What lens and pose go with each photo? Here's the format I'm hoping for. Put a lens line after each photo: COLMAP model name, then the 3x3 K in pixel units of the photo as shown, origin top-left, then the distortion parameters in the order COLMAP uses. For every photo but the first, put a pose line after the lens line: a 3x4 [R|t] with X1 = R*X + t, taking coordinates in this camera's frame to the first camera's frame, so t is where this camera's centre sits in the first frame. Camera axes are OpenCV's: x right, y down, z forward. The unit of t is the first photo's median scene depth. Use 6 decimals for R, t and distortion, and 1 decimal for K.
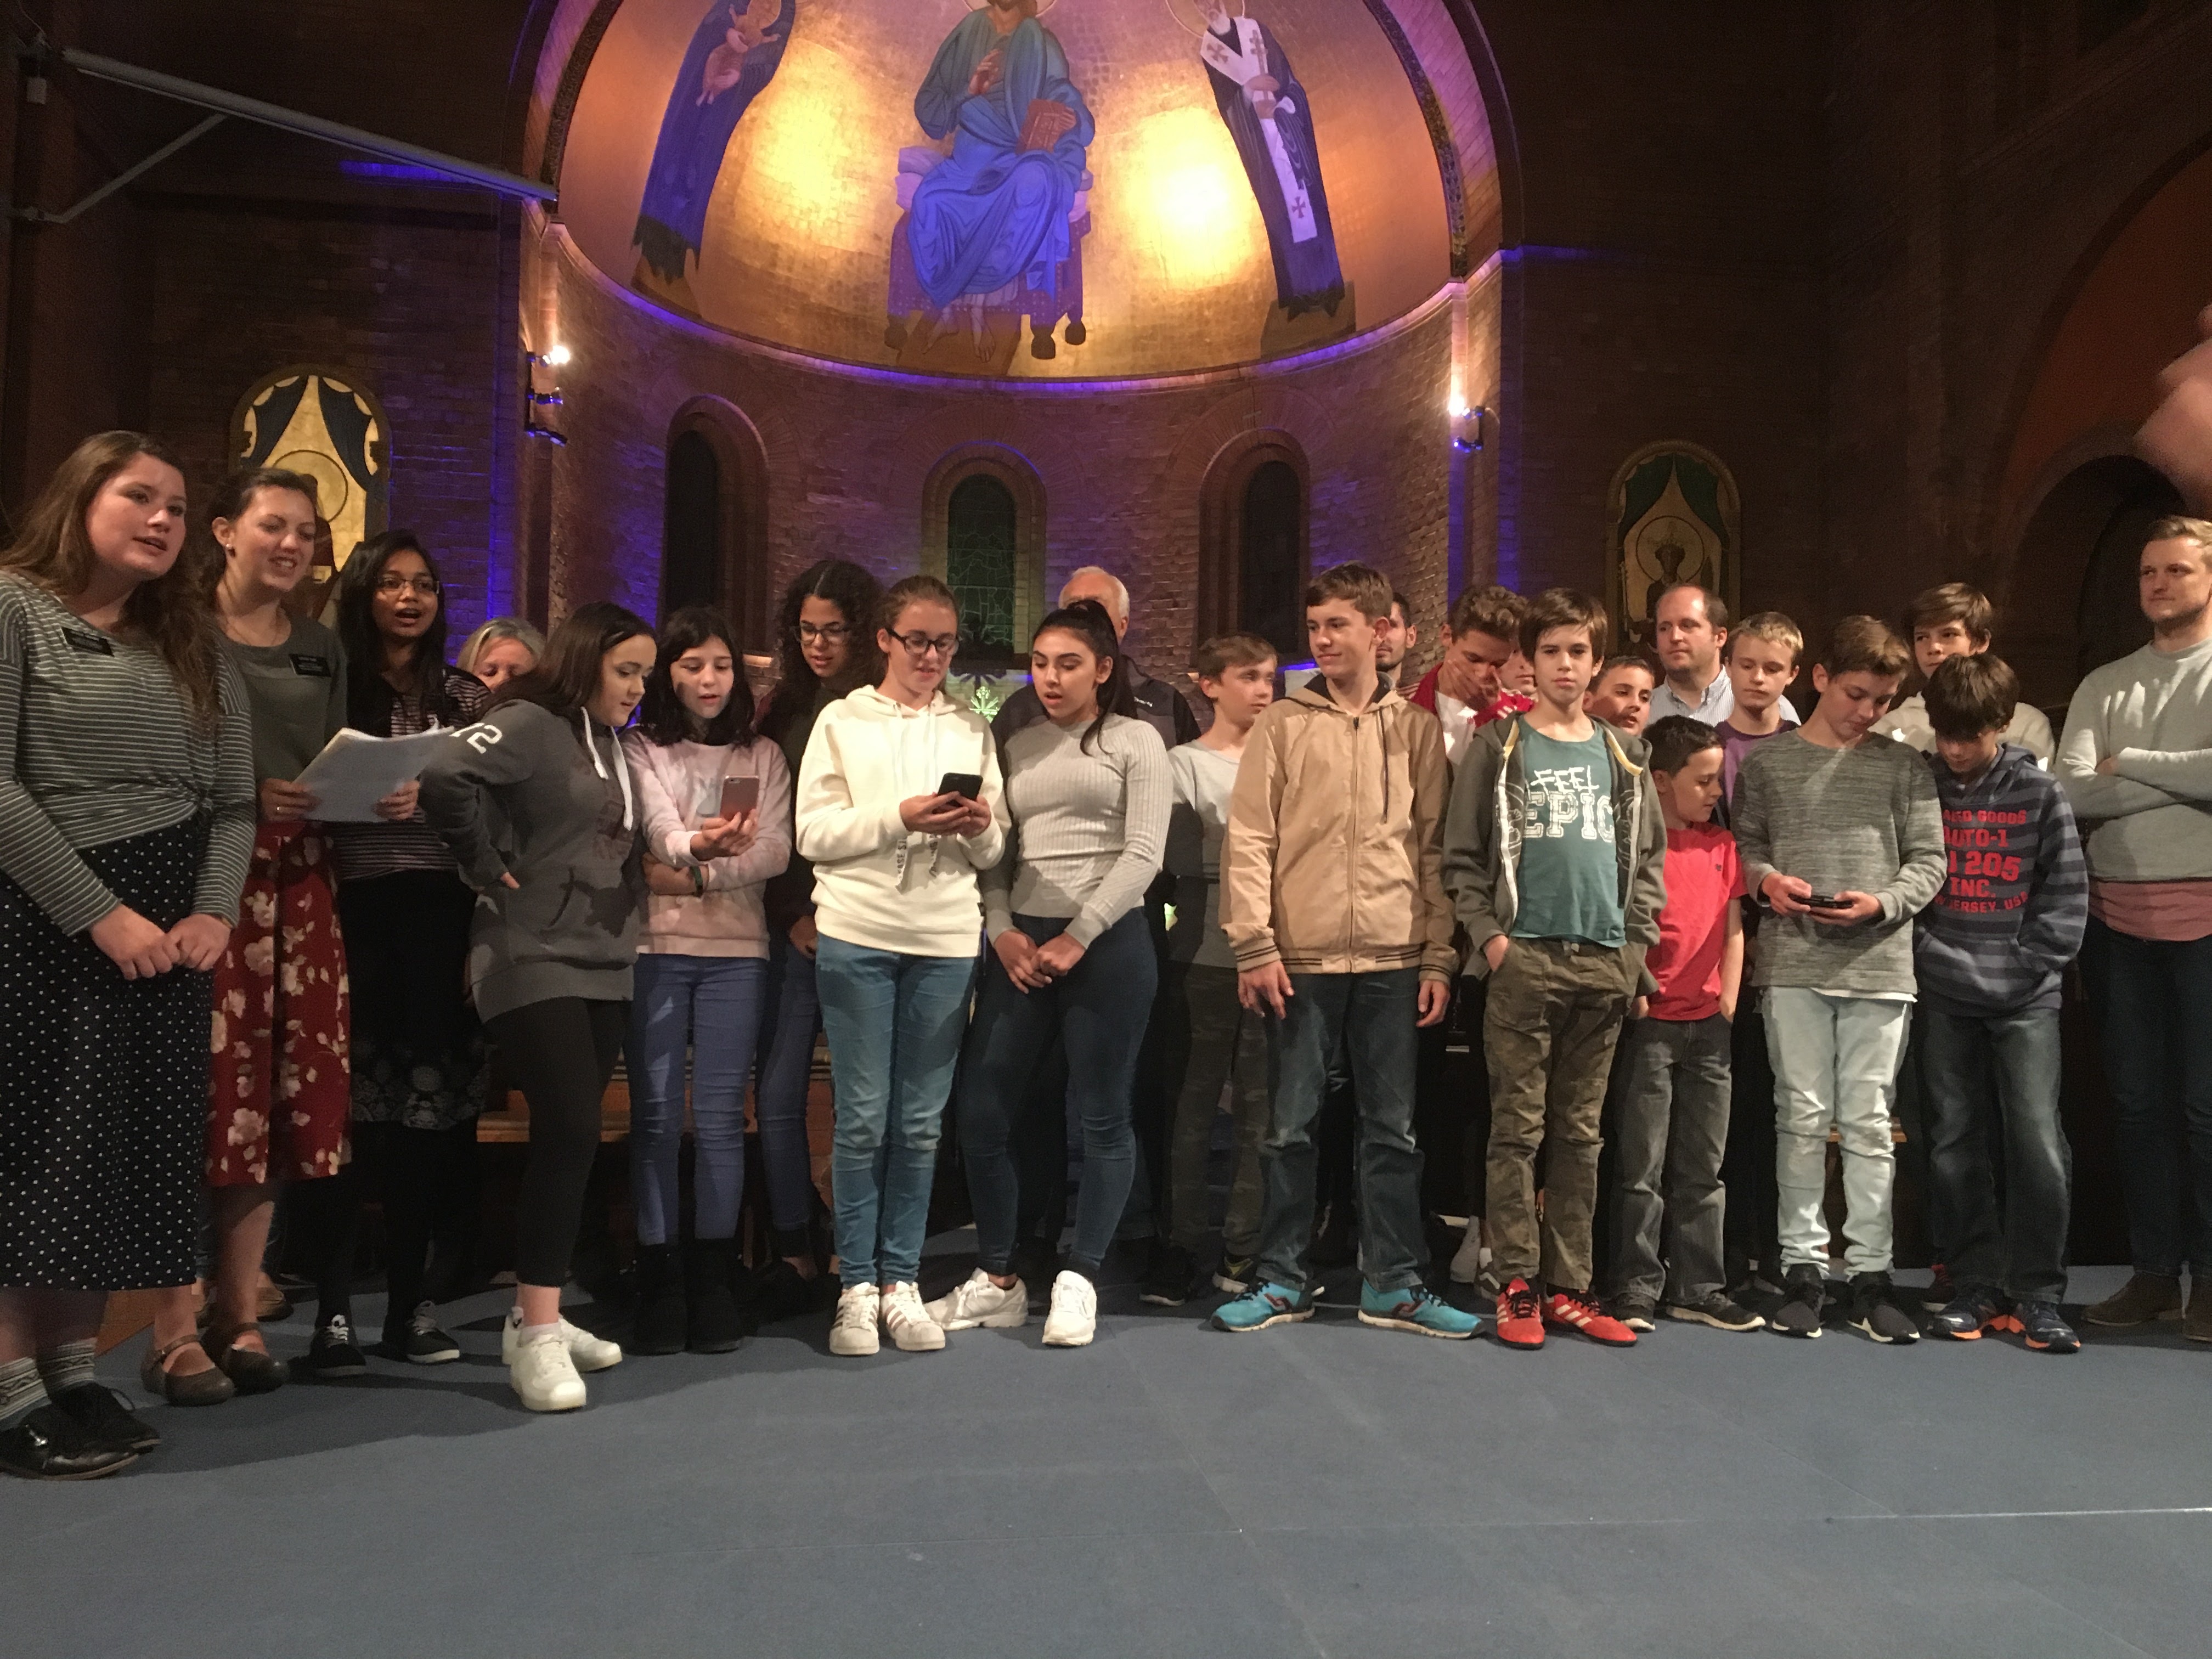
lens RADIAL K [[1810.6, 0, 1106.0], [0, 1810.6, 829.5], [0, 0, 1]] dist [0.027383, -0.003905]
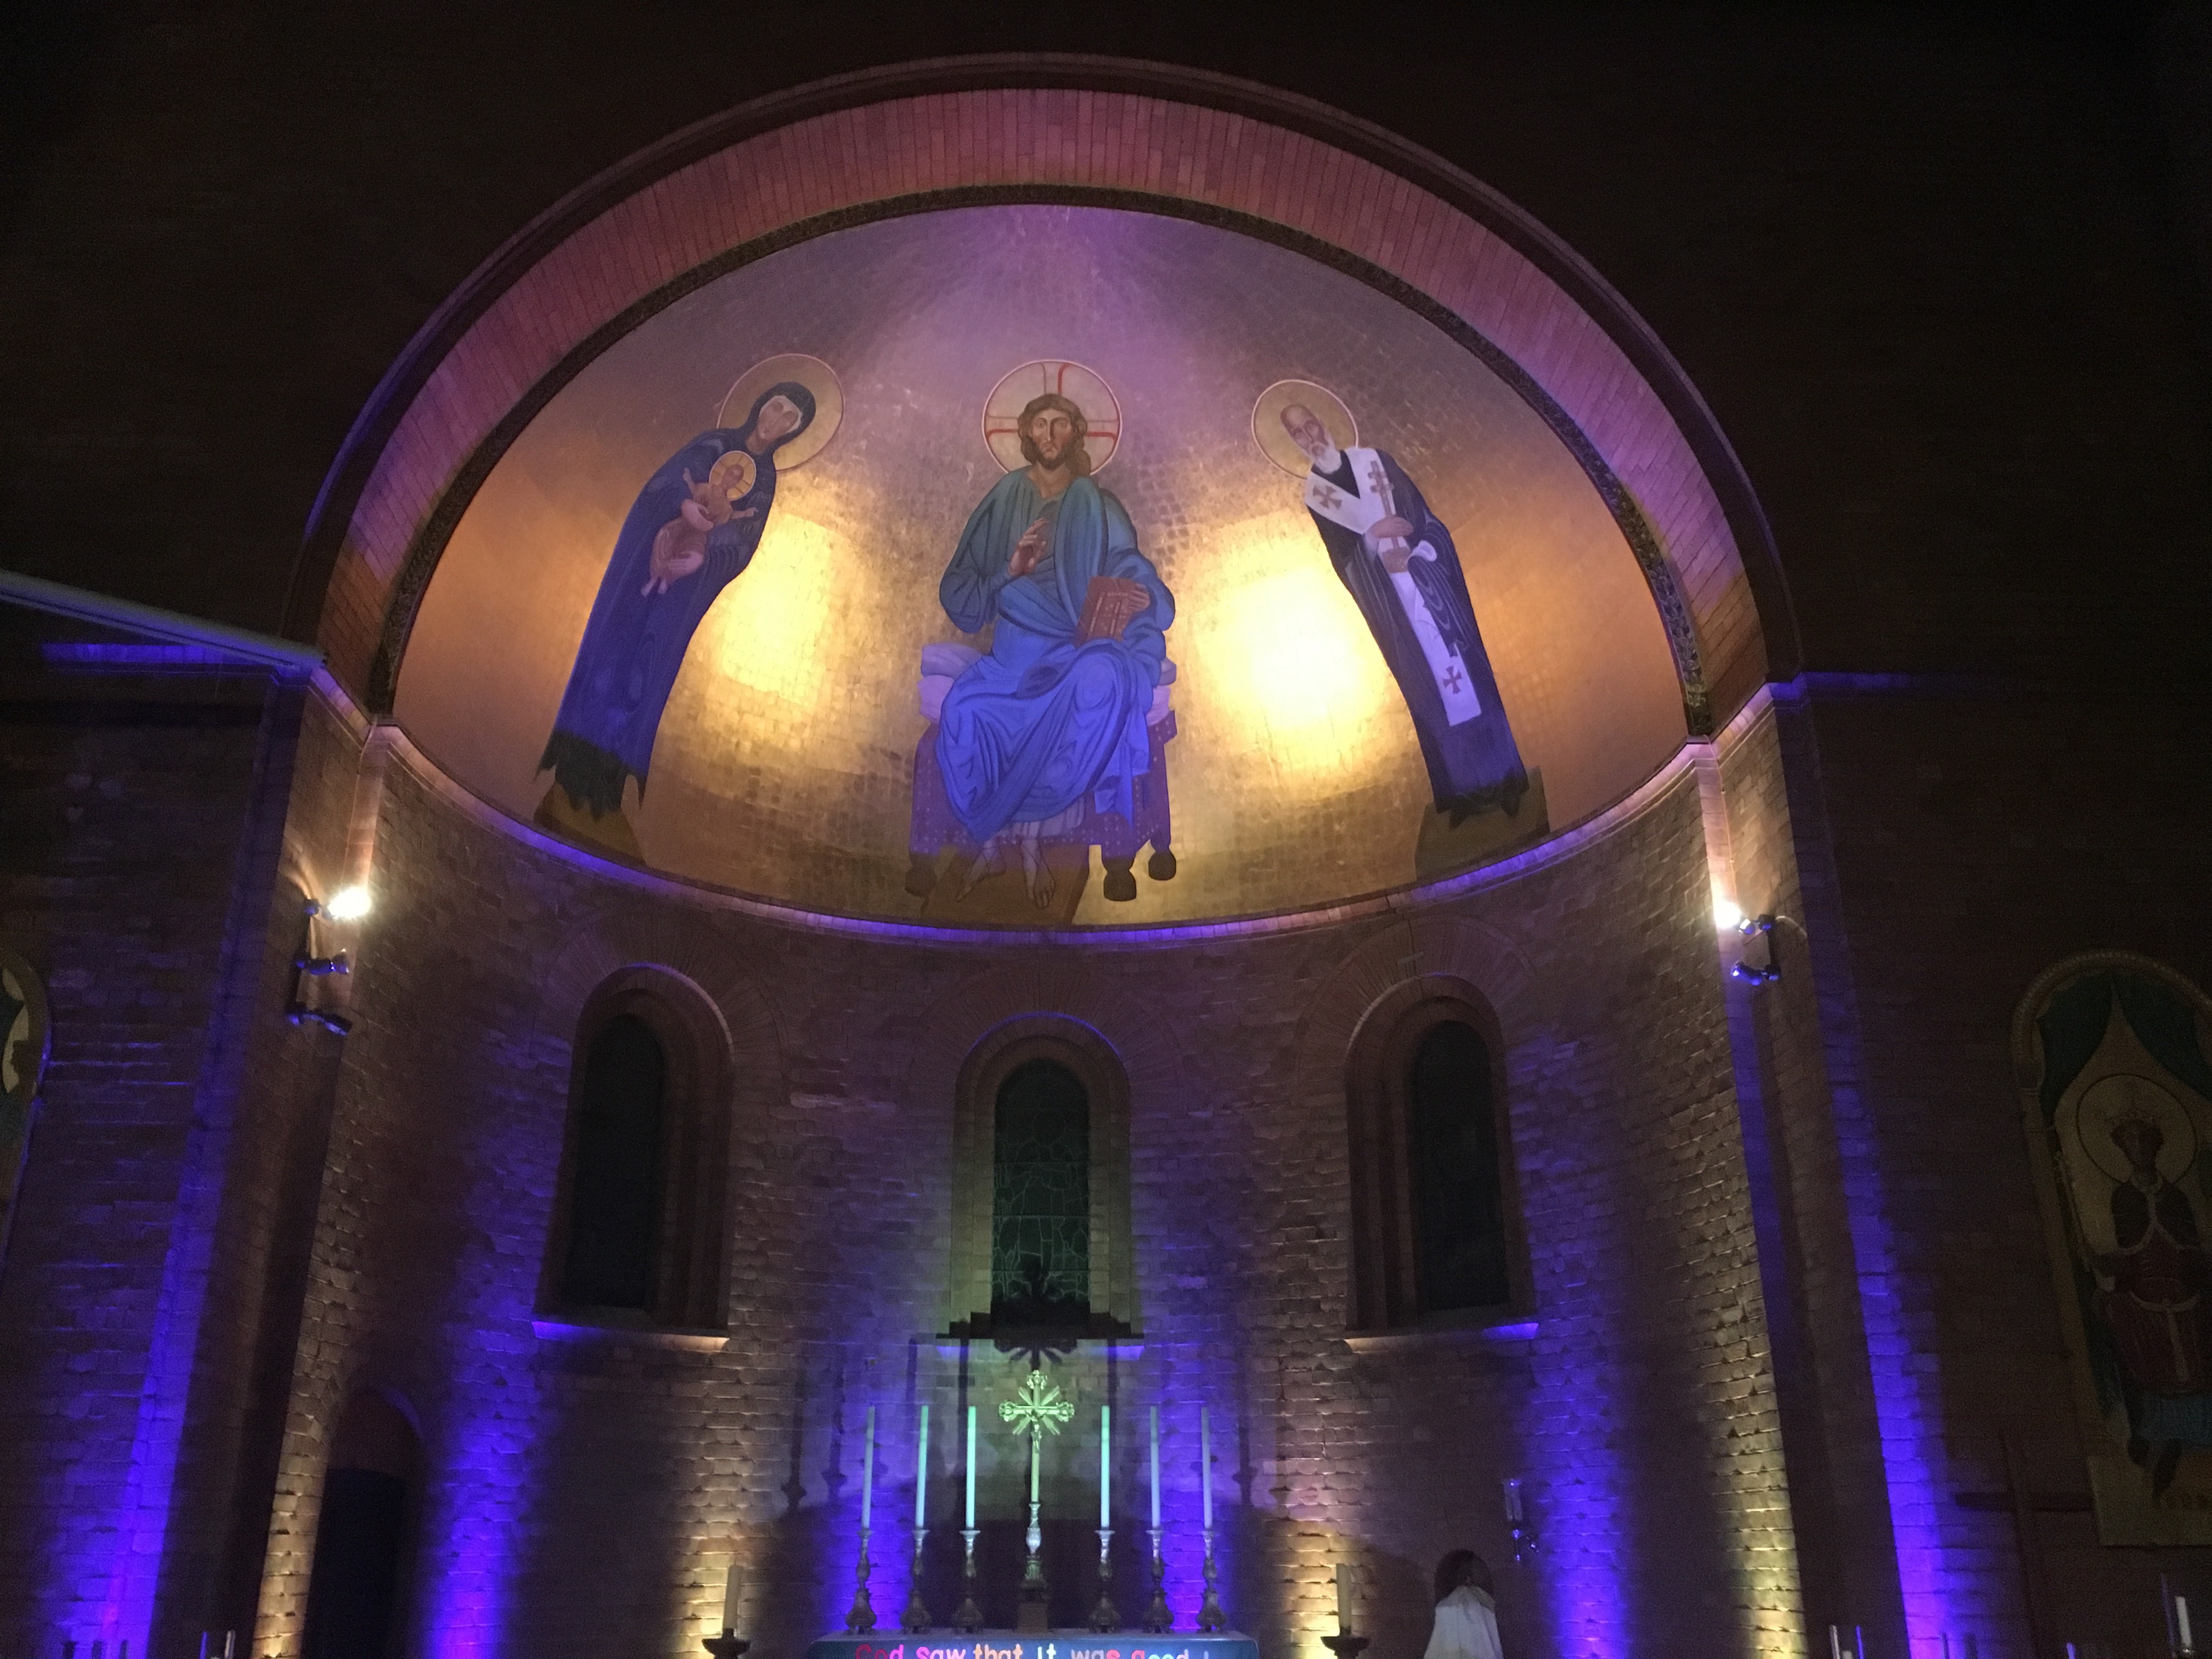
lens RADIAL K [[1810.6, 0, 1106.0], [0, 1810.6, 829.5], [0, 0, 1]] dist [0.027383, -0.003905]
pose [[0.994643, -0.053824, -0.088252, 0.027937], [0.022486, 0.945958, -0.323508, -0.051165], [0.100895, 0.319791, 0.942101, 0.312724]]
